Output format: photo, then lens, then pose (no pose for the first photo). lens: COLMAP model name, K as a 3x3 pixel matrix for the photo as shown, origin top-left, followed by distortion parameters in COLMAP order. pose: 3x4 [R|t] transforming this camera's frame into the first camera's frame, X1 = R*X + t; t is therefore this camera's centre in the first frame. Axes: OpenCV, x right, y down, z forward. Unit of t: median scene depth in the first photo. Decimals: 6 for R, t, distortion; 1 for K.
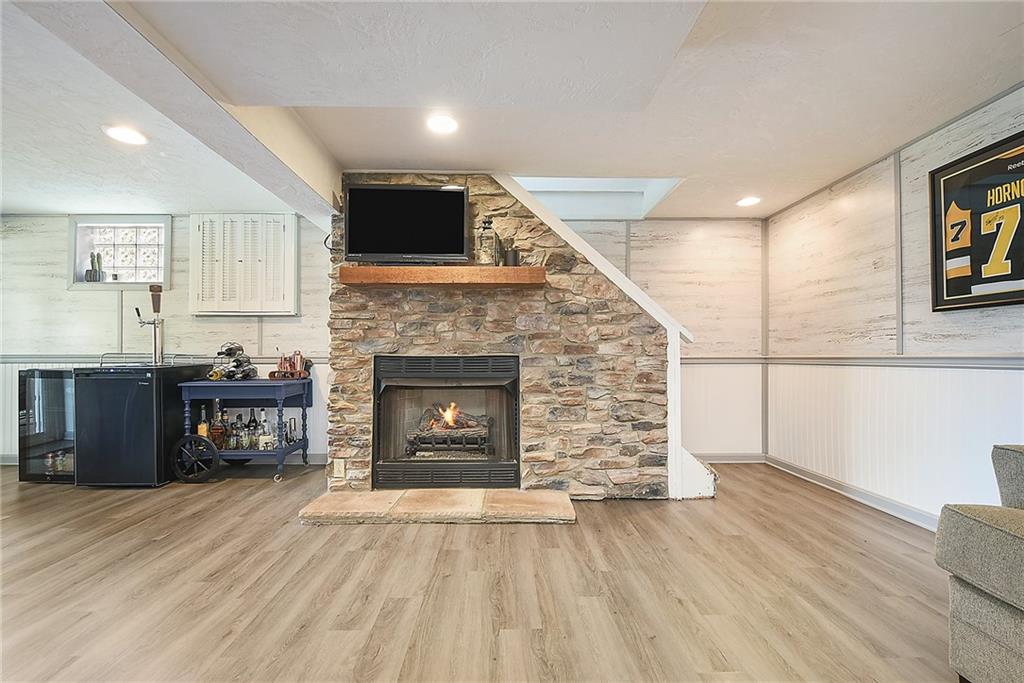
lens RADIAL K [[422.4, 0, 508.1], [0, 422.4, 347.3], [0, 0, 1]] dist [-0.002816, -0.001014]
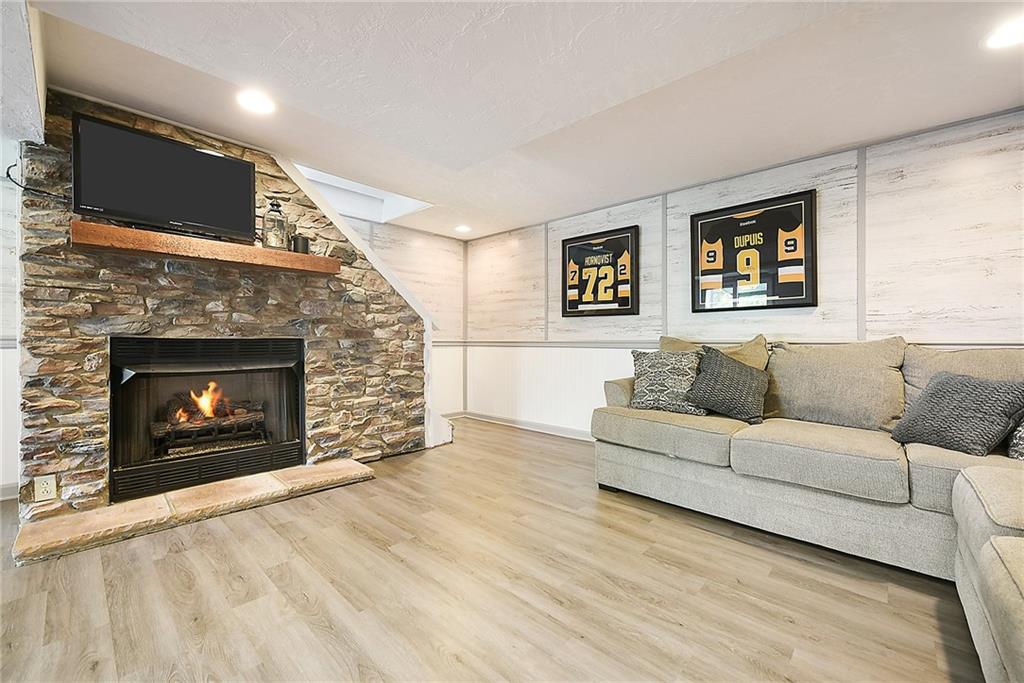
lens RADIAL K [[422.4, 0, 502.4], [0, 422.4, 336.6], [0, 0, 1]] dist [-0.002816, -0.001014]
pose [[0.704775, 0.012350, 0.709324, -0.367122], [-0.021787, 0.999754, 0.004240, -0.000748], [-0.709097, -0.018442, 0.704870, -0.087841]]
